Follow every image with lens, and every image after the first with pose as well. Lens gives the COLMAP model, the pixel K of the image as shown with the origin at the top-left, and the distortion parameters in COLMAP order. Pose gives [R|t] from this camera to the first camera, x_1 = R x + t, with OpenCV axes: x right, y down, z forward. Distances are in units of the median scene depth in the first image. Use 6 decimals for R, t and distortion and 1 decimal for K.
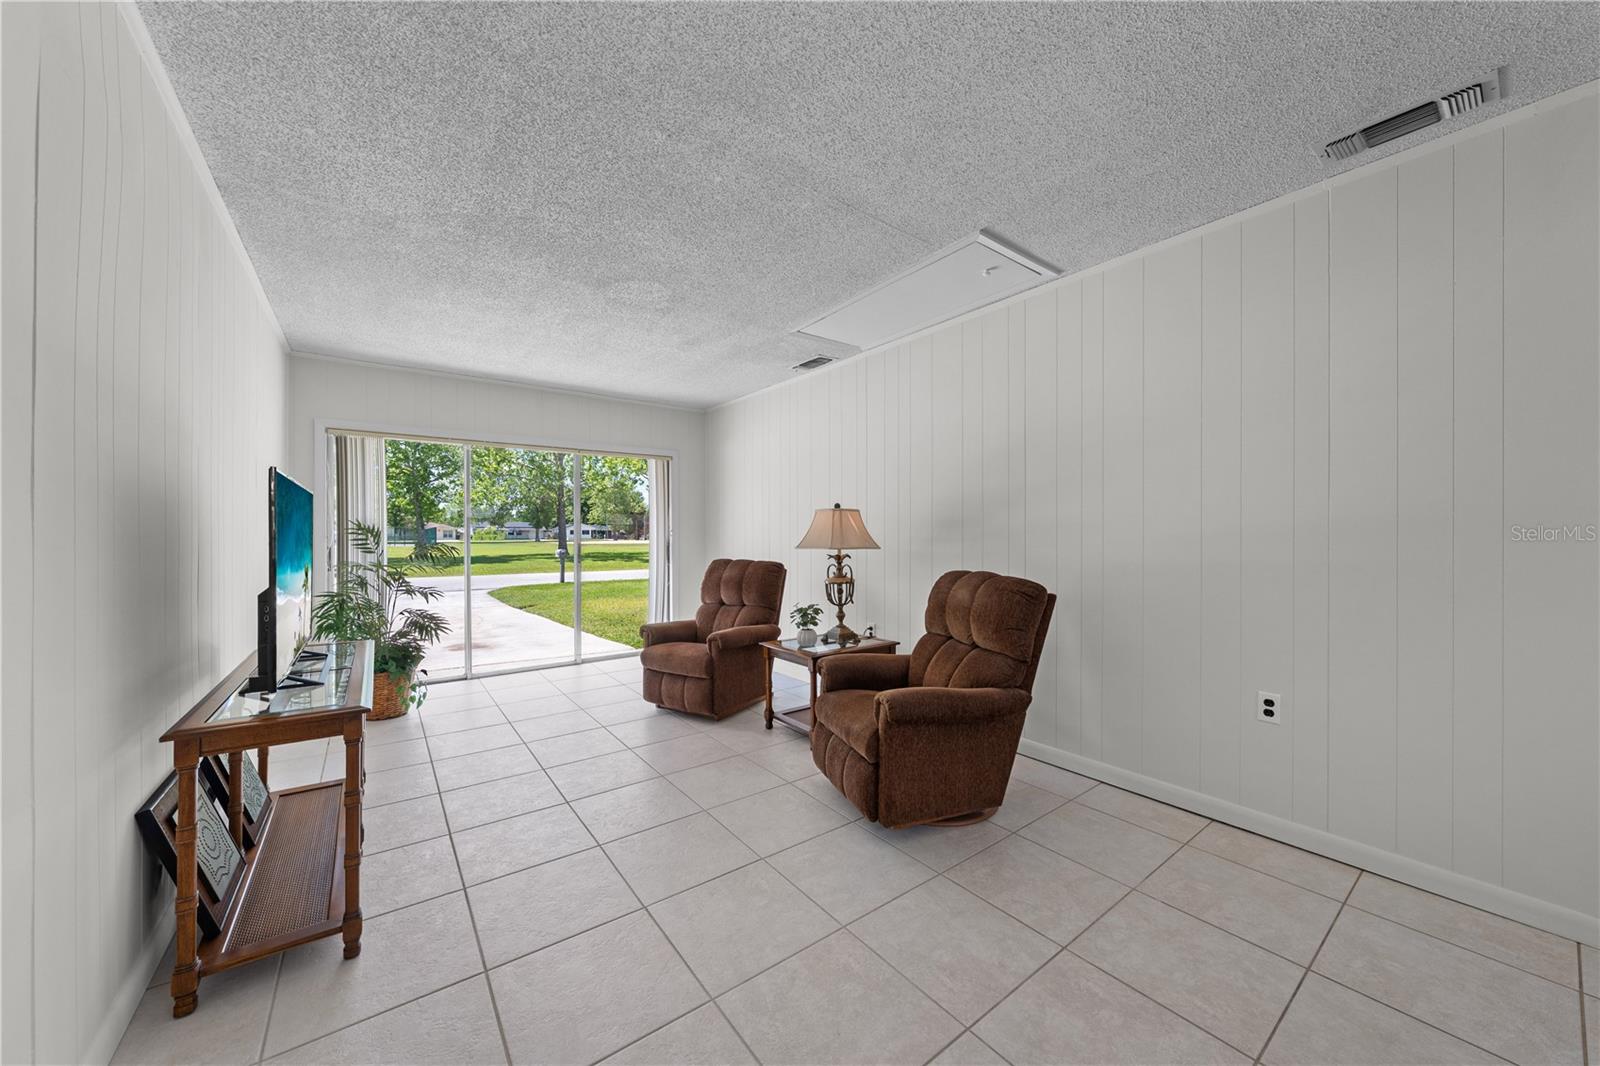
lens RADIAL K [[564.8, 0, 793.9], [0, 564.8, 534.7], [0, 0, 1]] dist [0.001420, 0.000136]
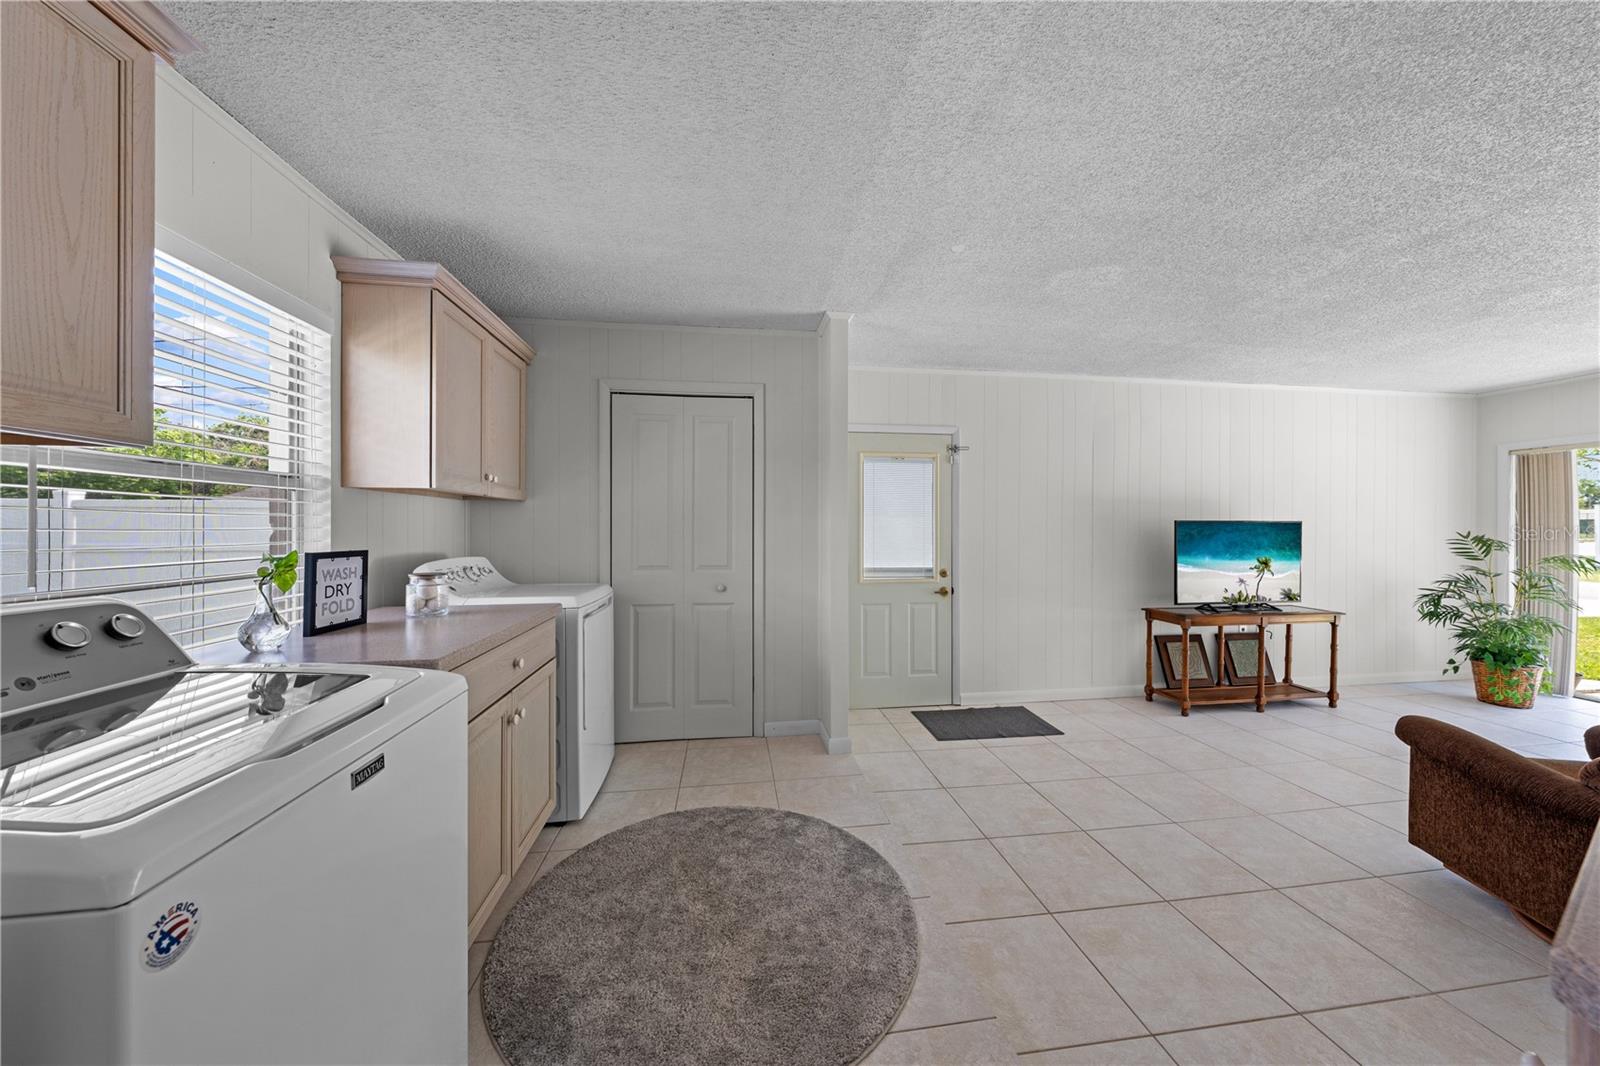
lens RADIAL K [[544.1, 0, 800.9], [0, 544.1, 529.5], [0, 0, 1]] dist [-0.002298, 0.000276]
pose [[-0.478084, 0.004070, -0.878305, 0.986235], [0.001959, 0.999992, 0.003568, -0.039486], [0.878312, -0.000015, -0.478088, 0.308180]]
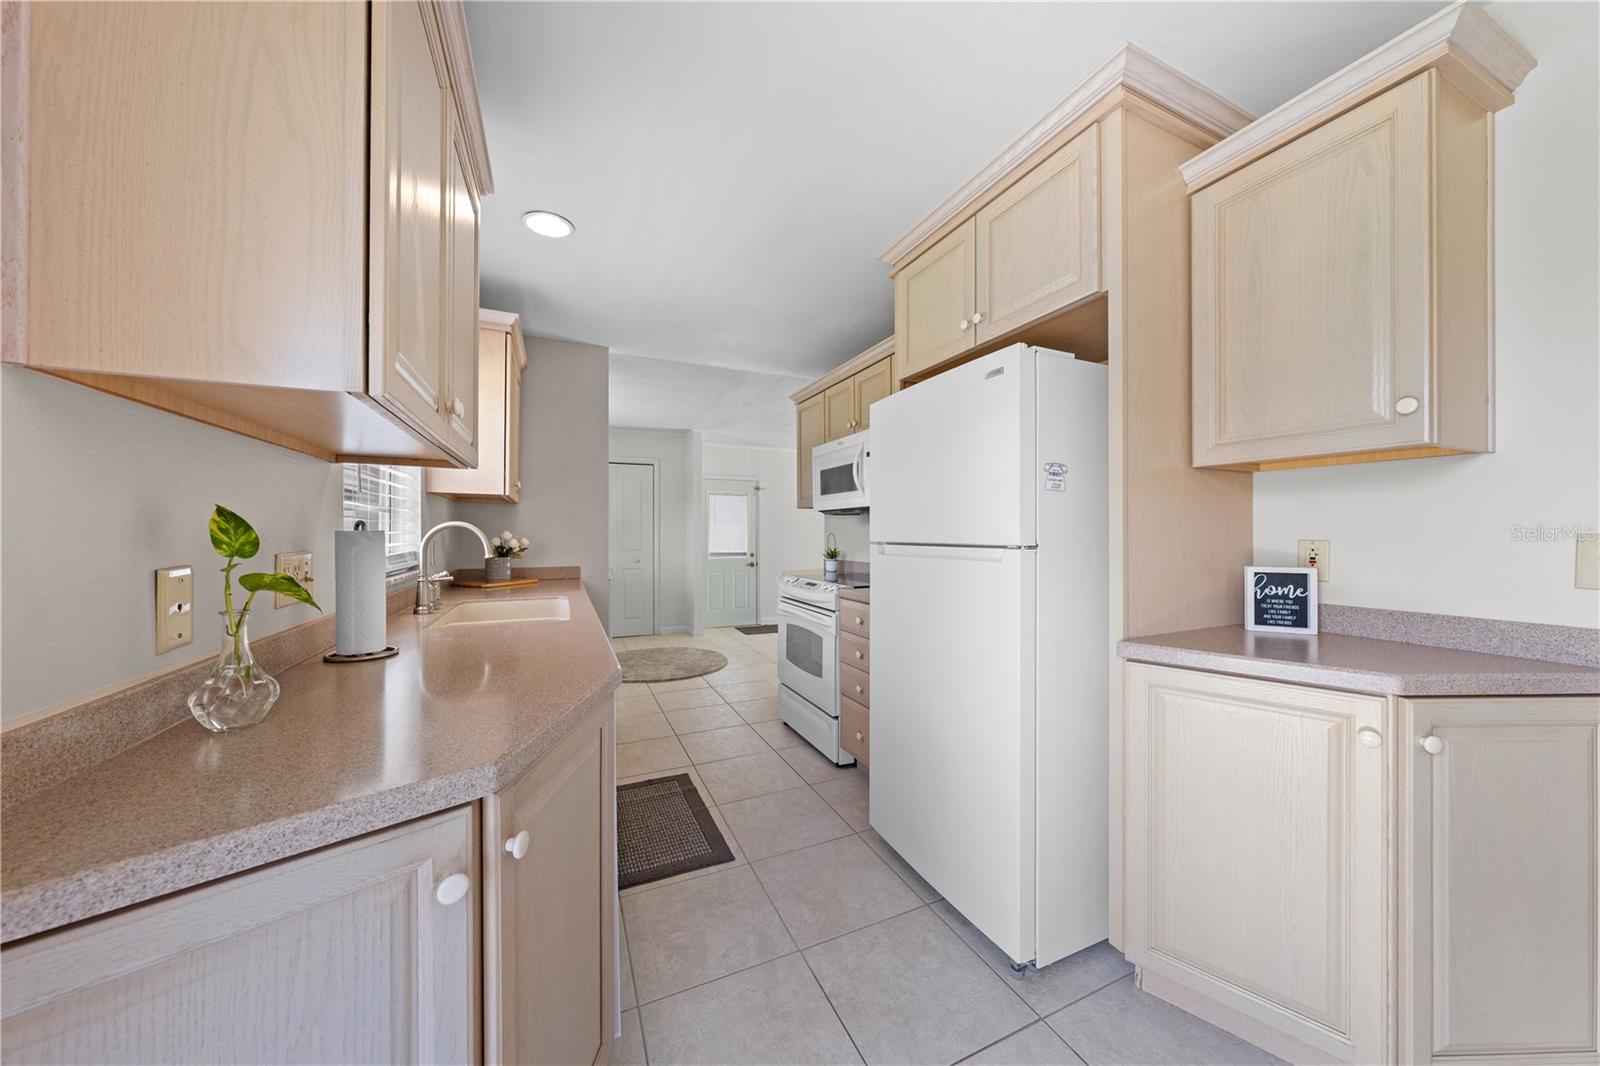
lens RADIAL K [[544.1, 0, 808.8], [0, 544.1, 531.2], [0, 0, 1]] dist [-0.002298, 0.000276]
pose [[-0.195946, 0.001382, -0.980614, 1.926877], [0.001909, 0.999998, 0.001028, -0.037140], [0.980613, -0.001671, -0.195948, 0.675415]]
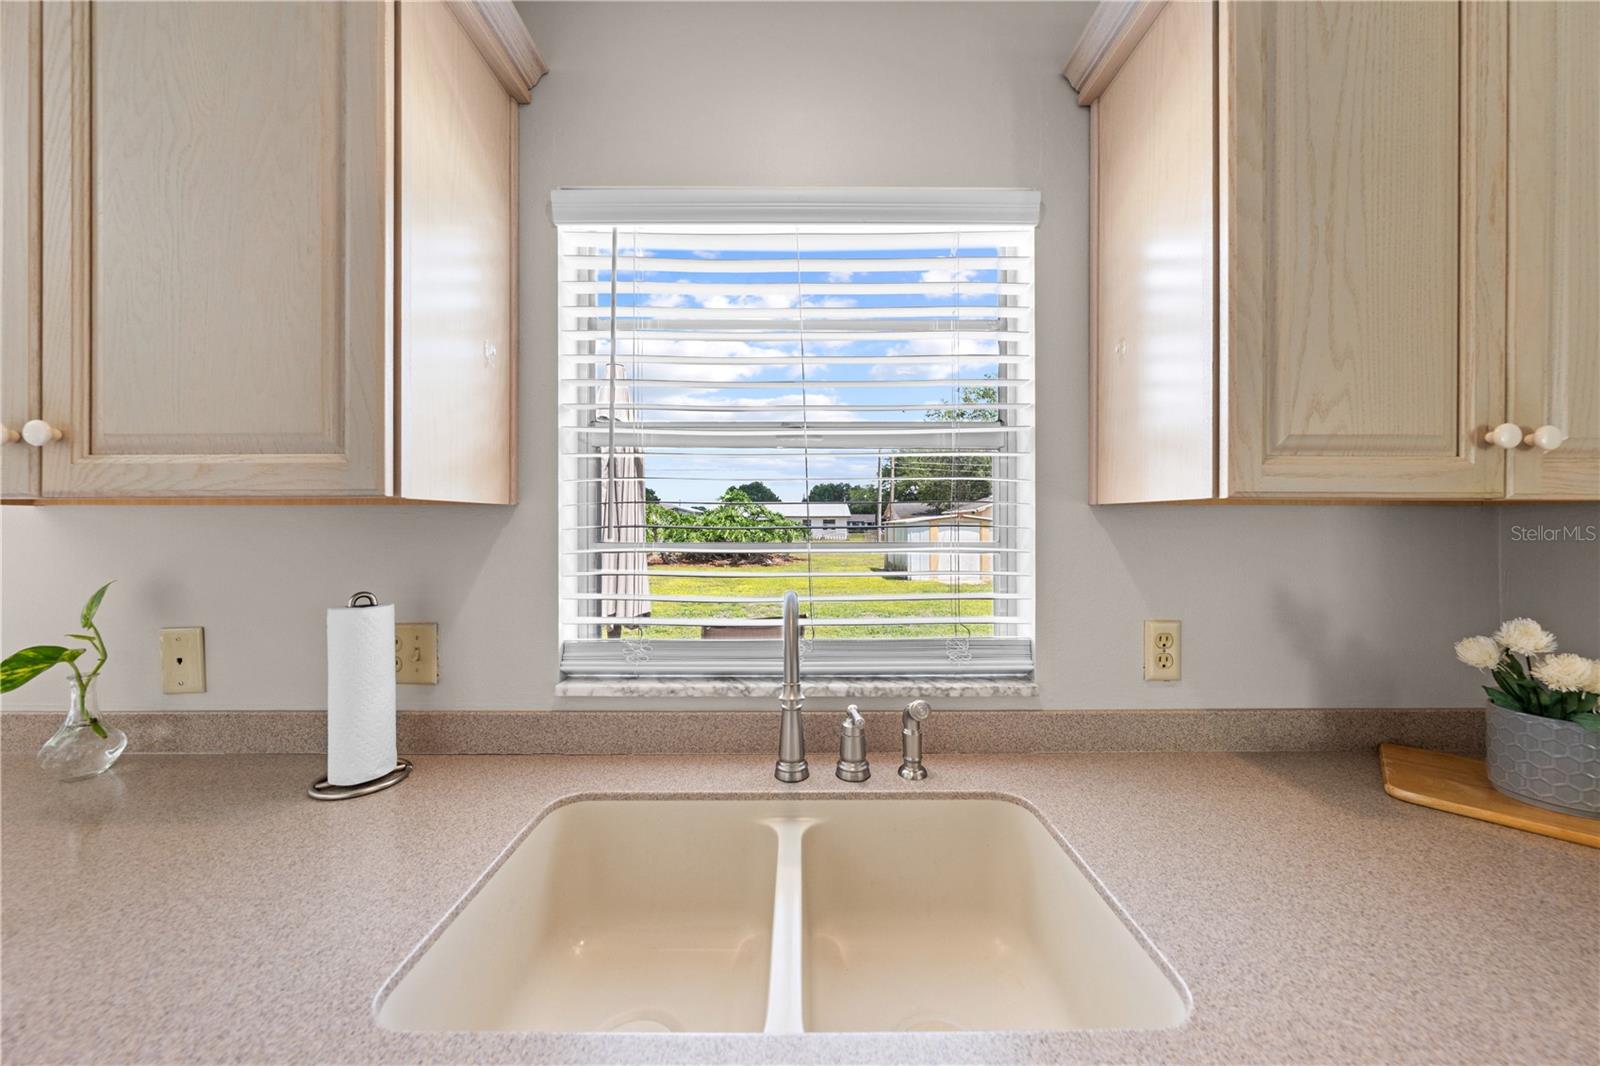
lens RADIAL K [[544.1, 0, 795.9], [0, 544.1, 526.6], [0, 0, 1]] dist [-0.002298, 0.000276]
pose [[-0.807988, 0.002313, 0.589194, 1.295540], [0.002459, 0.999997, -0.000552, -0.076100], [-0.589194, 0.001003, -0.807991, 0.396580]]
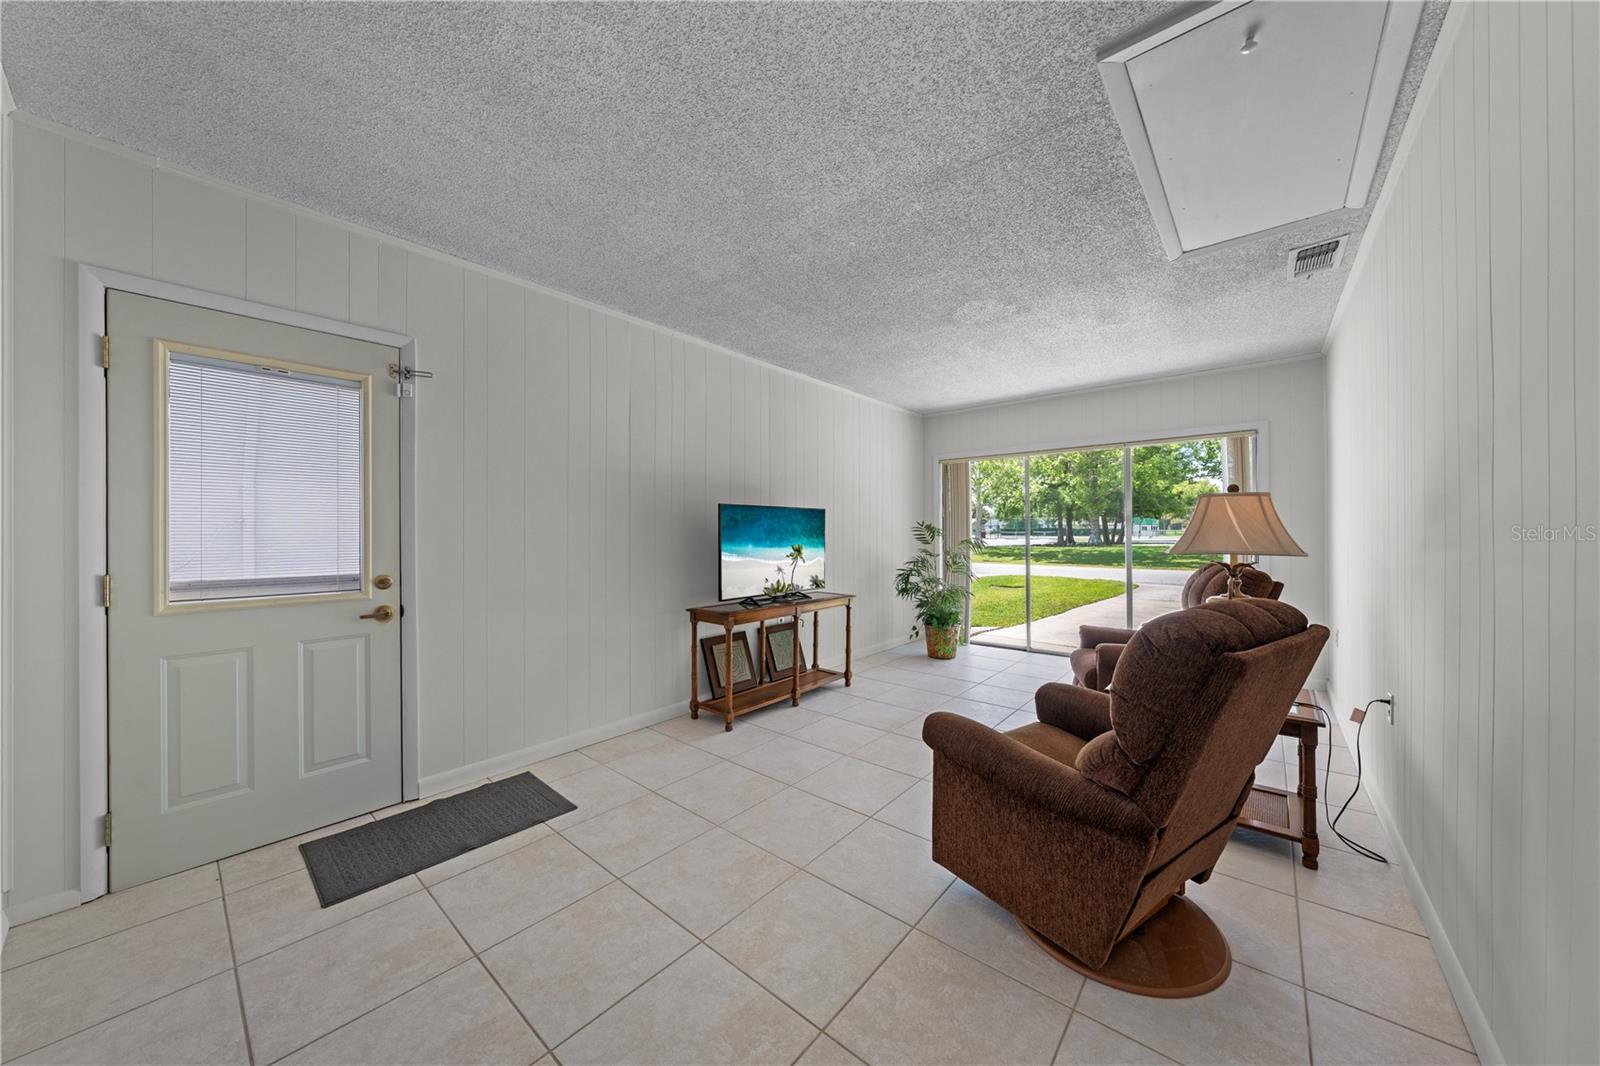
lens RADIAL K [[544.1, 0, 809.9], [0, 544.1, 529.7], [0, 0, 1]] dist [-0.002298, 0.000276]
pose [[0.236937, -0.002268, -0.971522, 0.598646], [0.004030, 0.999991, -0.001352, -0.003226], [0.971517, -0.003595, 0.236944, 0.379851]]
